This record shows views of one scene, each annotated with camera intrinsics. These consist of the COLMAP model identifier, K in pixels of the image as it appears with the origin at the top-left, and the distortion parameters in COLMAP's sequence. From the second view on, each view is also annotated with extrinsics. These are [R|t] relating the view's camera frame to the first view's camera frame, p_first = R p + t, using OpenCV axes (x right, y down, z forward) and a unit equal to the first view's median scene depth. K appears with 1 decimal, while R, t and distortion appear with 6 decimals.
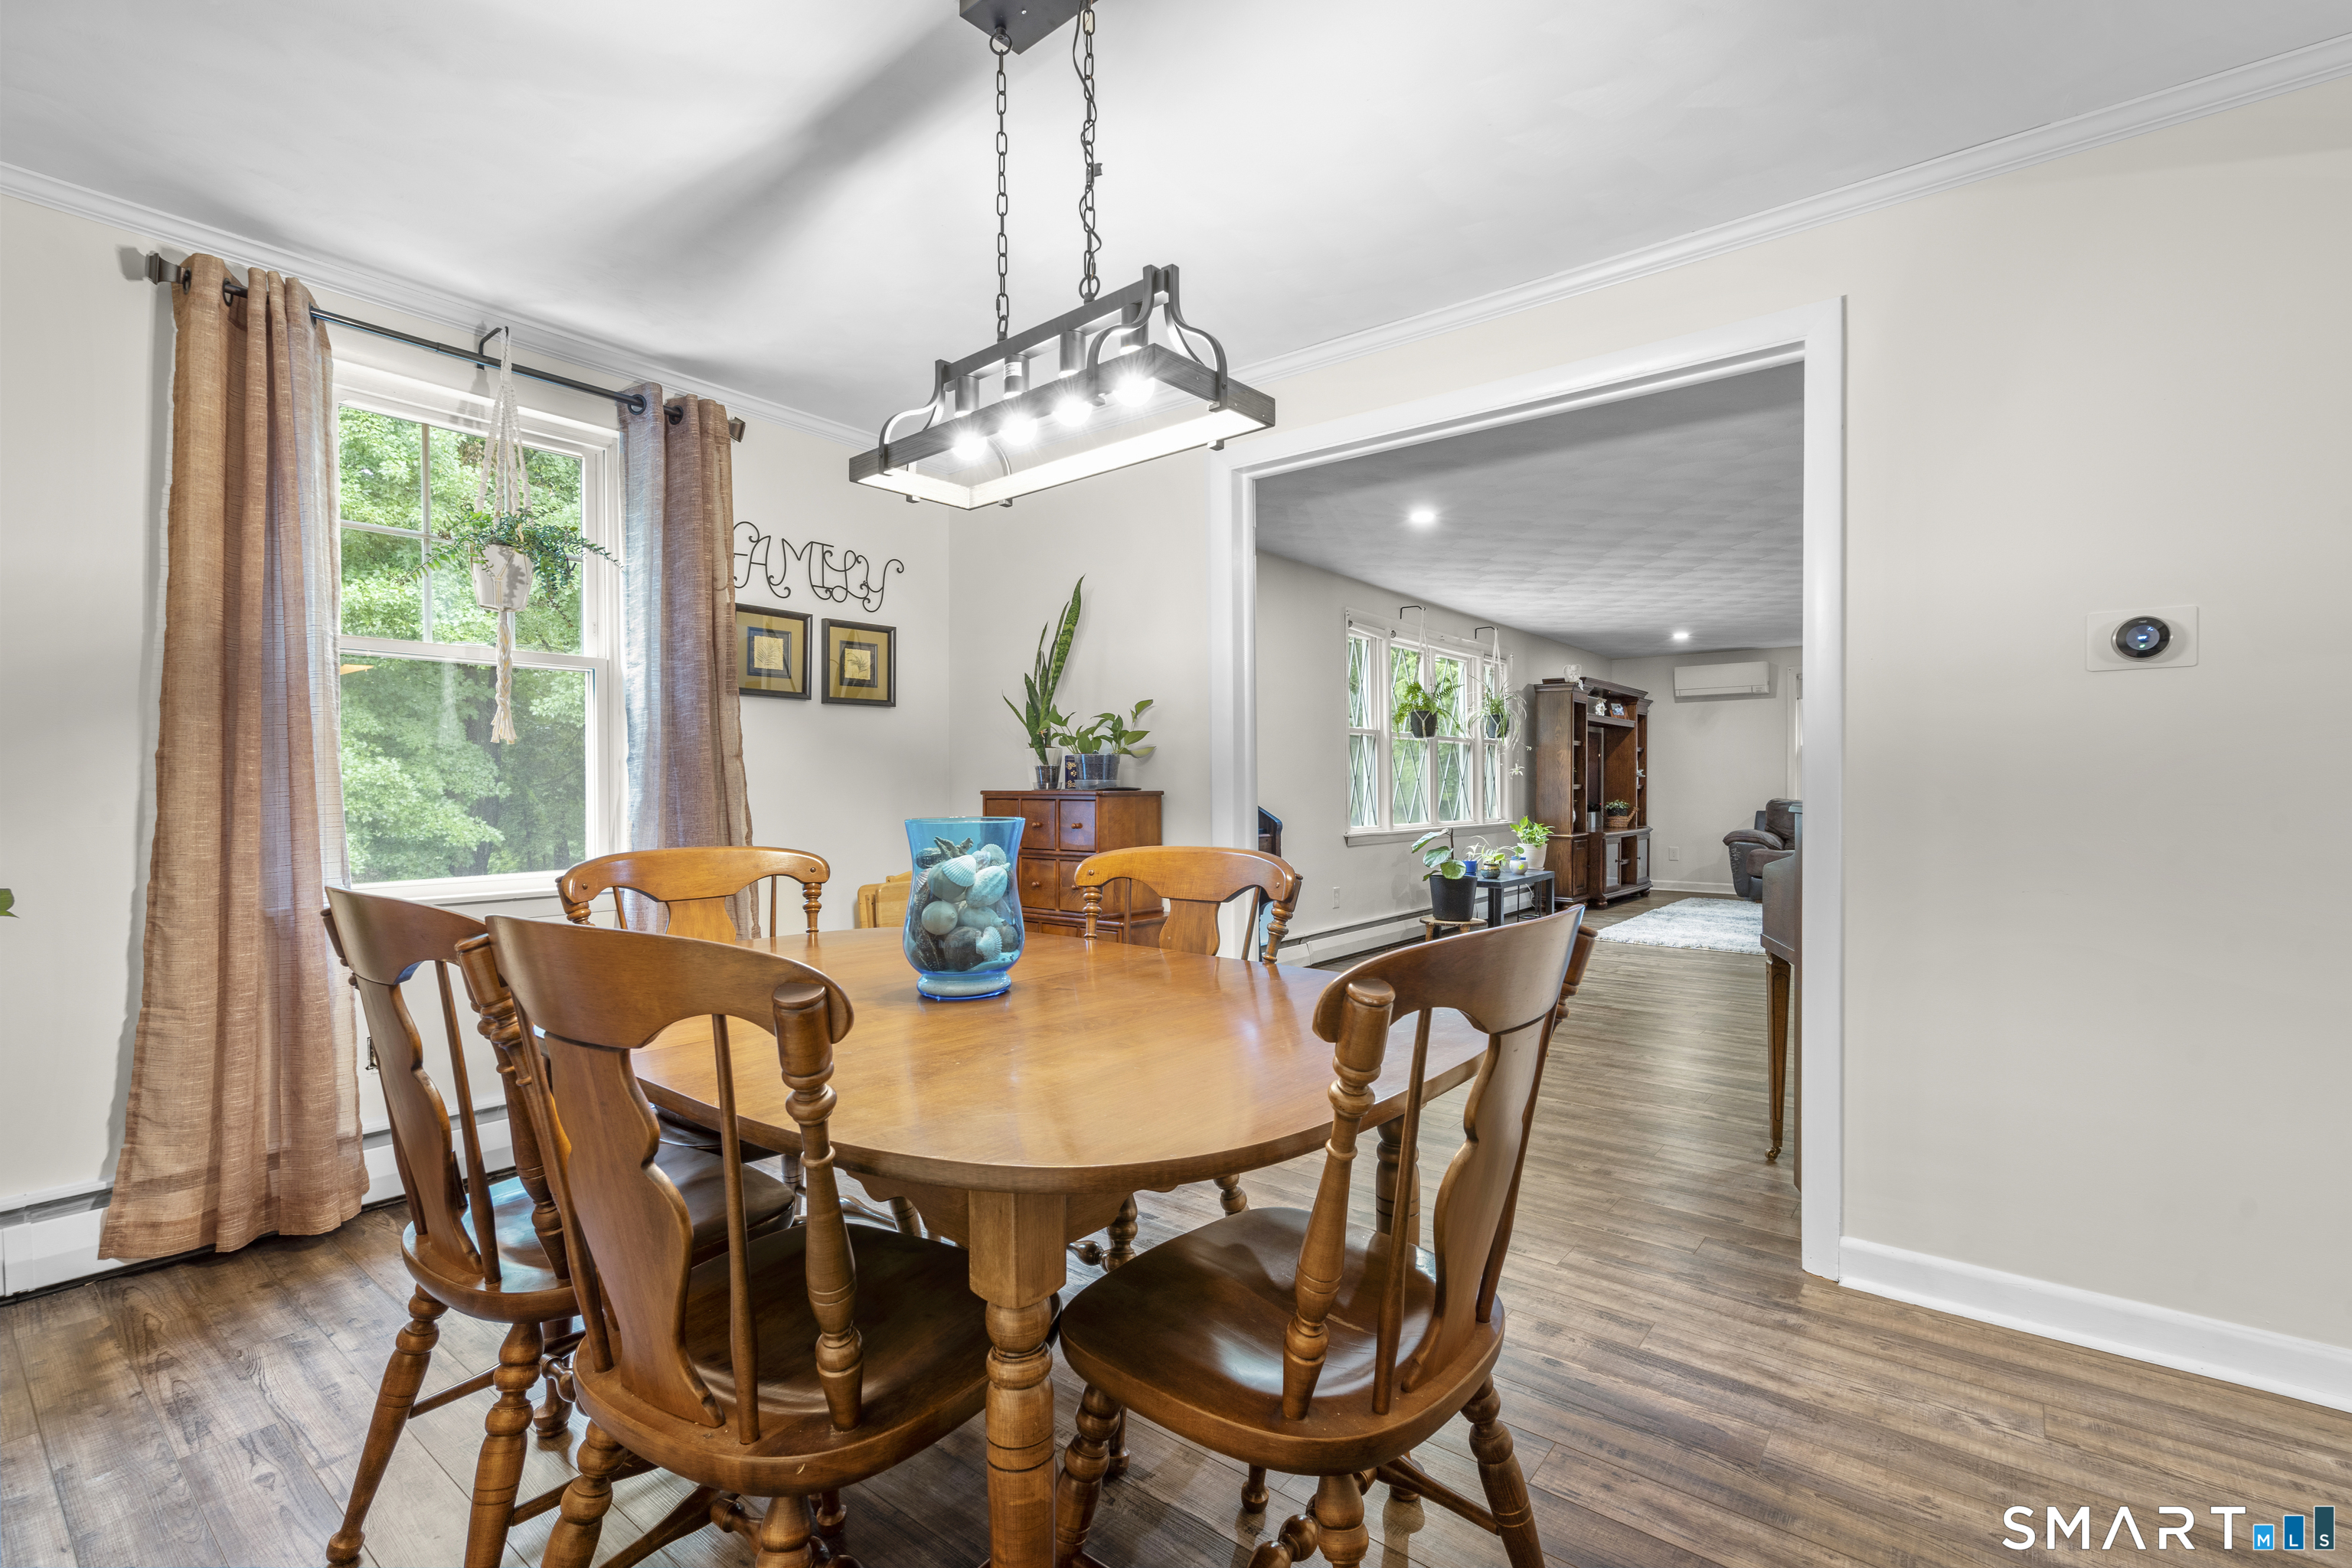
lens RADIAL K [[1061.4, 0, 1175.4], [0, 1061.4, 787.5], [0, 0, 1]] dist [-0.002454, 0.001343]
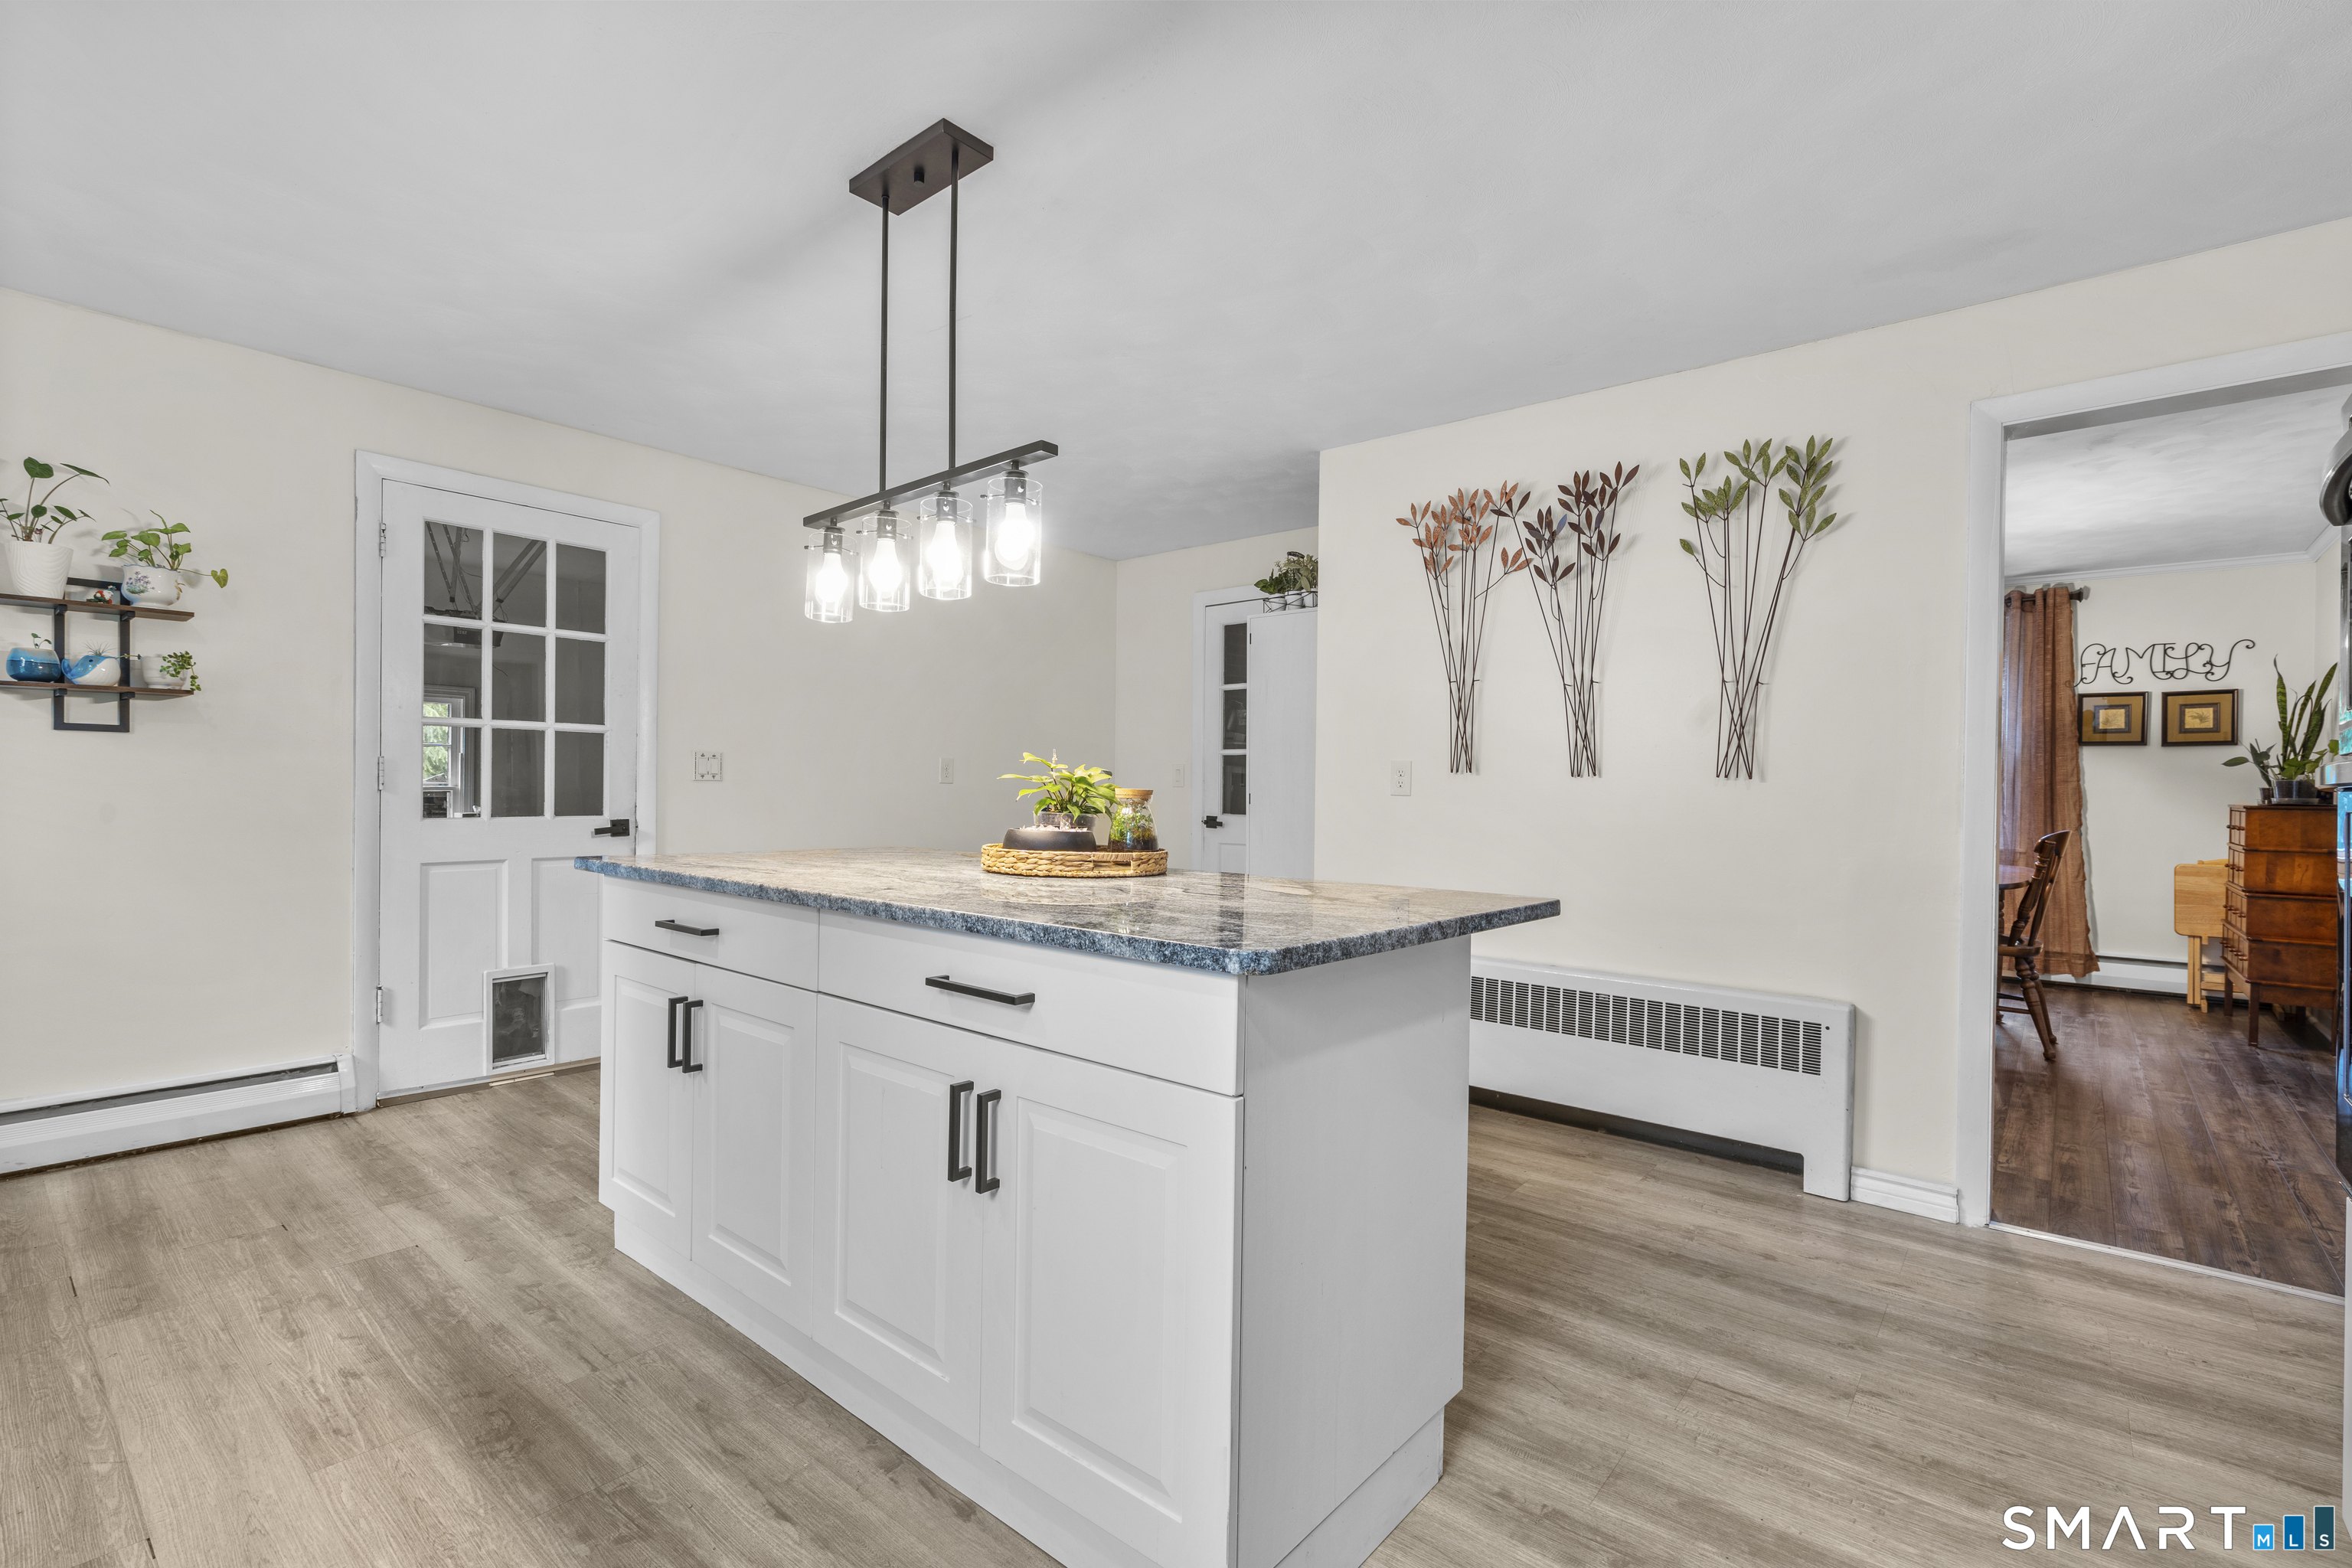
lens RADIAL K [[1061.4, 0, 1169.3], [0, 1061.4, 788.7], [0, 0, 1]] dist [-0.002454, 0.001343]
pose [[-0.032164, 0.004114, -0.999474, 1.278625], [-0.014461, 0.999885, 0.004581, -0.003163], [0.999378, 0.014600, -0.032101, -0.408302]]
